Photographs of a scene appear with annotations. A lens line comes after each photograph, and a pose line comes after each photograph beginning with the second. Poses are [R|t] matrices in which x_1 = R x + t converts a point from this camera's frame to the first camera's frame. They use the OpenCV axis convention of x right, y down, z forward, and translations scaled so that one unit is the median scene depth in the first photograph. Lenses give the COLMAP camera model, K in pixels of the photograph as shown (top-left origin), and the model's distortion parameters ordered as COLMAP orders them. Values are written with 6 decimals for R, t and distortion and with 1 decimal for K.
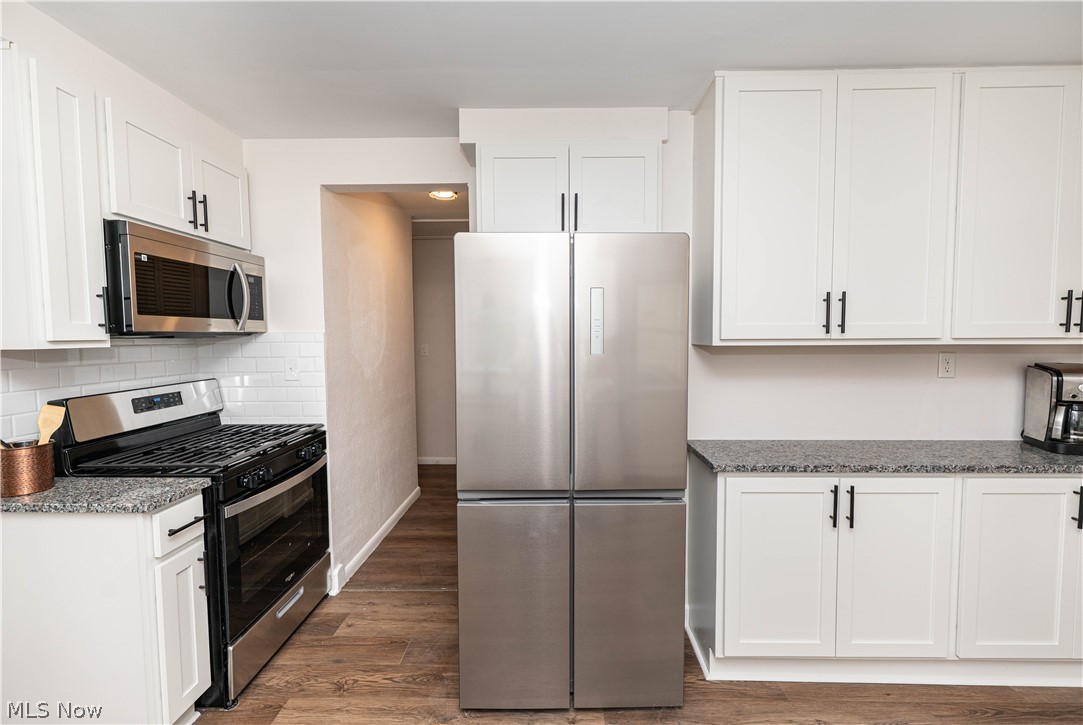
lens RADIAL K [[438.8, 0, 541.5], [0, 438.8, 362.5], [0, 0, 1]] dist [-0.000838, -0.000081]
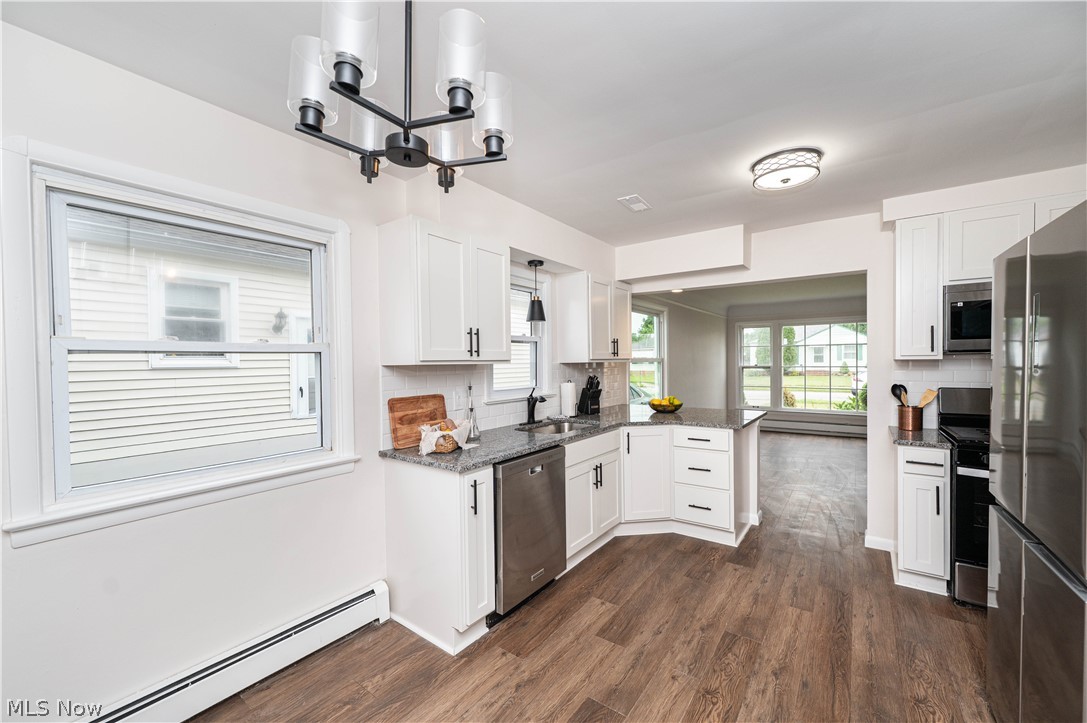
lens RADIAL K [[434.8, 0, 543.5], [0, 434.8, 361.5], [0, 0, 1]] dist [0.001958, 0.000233]
pose [[-0.575848, 0.011079, -0.817482, 1.074436], [-0.035967, 0.998597, 0.038869, -0.028155], [0.816765, 0.051785, -0.574642, 0.555632]]
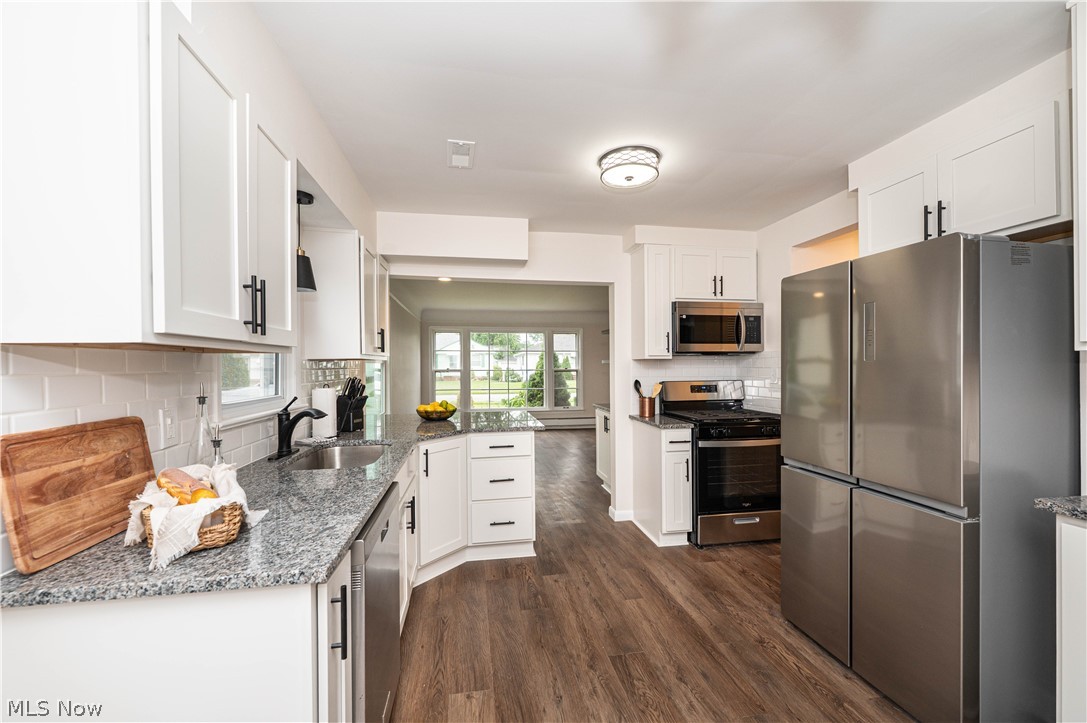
lens RADIAL K [[434.8, 0, 543.5], [0, 434.8, 361.5], [0, 0, 1]] dist [0.001958, 0.000233]
pose [[0.182118, -0.006233, -0.983257, 0.856290], [-0.054150, 0.998399, -0.016359, 0.040169], [0.981785, 0.056222, 0.181489, -0.035009]]
